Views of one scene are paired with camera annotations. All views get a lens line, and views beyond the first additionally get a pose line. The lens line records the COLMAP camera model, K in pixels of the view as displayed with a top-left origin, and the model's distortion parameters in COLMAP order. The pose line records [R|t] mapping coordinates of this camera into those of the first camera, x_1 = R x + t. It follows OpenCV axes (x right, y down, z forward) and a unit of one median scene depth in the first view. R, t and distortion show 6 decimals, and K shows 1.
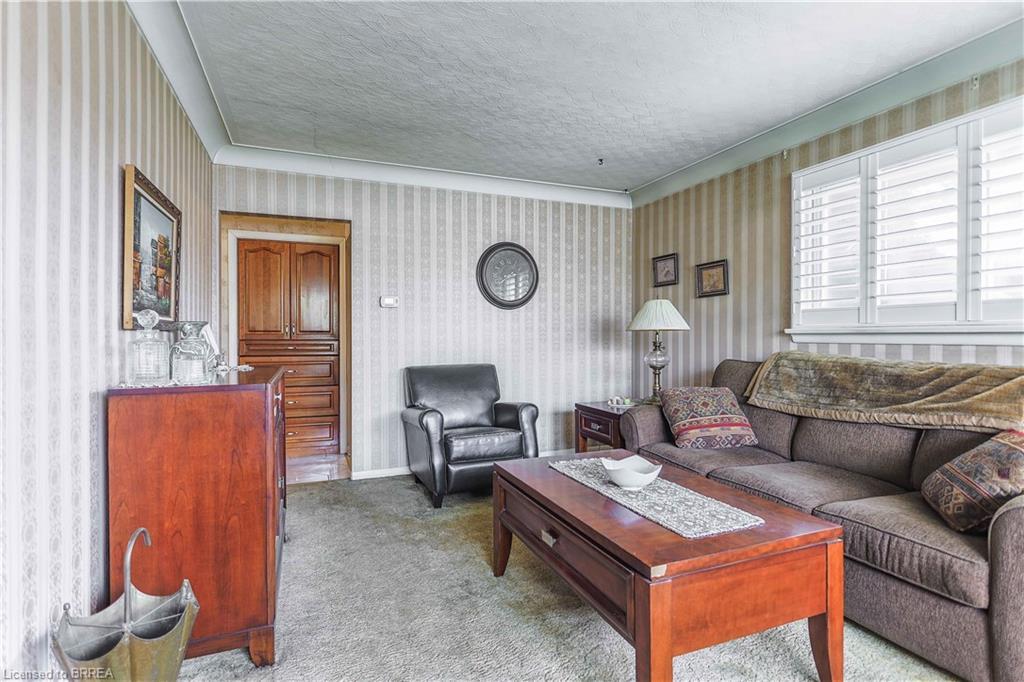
lens RADIAL K [[511.1, 0, 512.2], [0, 511.1, 336.9], [0, 0, 1]] dist [-0.004116, 0.000570]
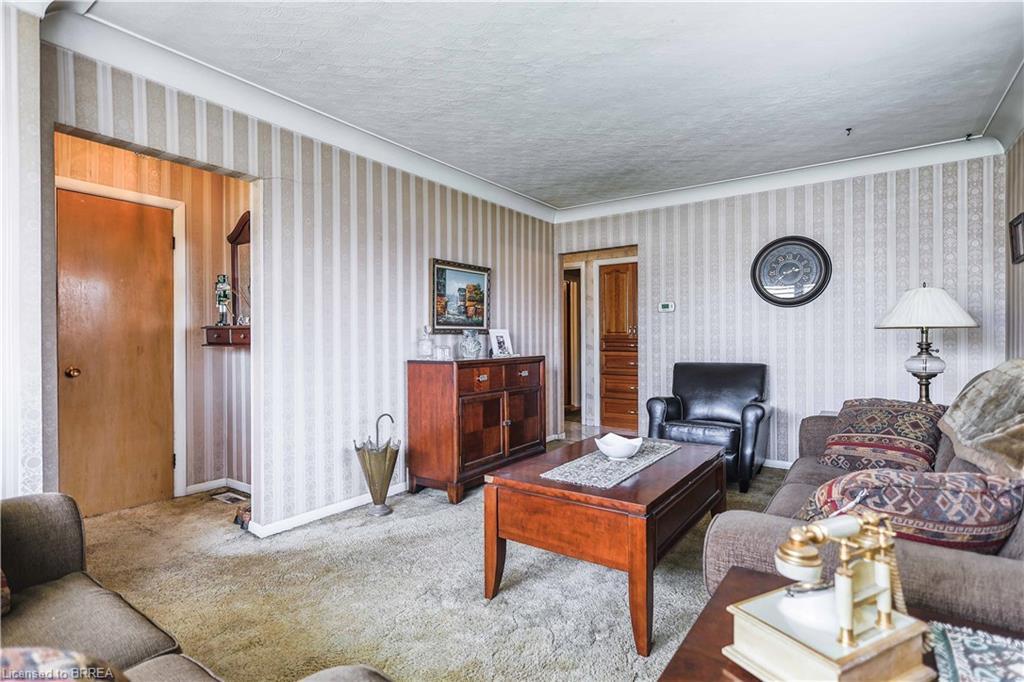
lens RADIAL K [[511.1, 0, 508.7], [0, 511.1, 340.8], [0, 0, 1]] dist [-0.004116, 0.000570]
pose [[0.526031, 0.004870, -0.850452, 0.587183], [0.003688, 0.999961, 0.008007, -0.001326], [0.850458, -0.007348, 0.525992, 0.064662]]
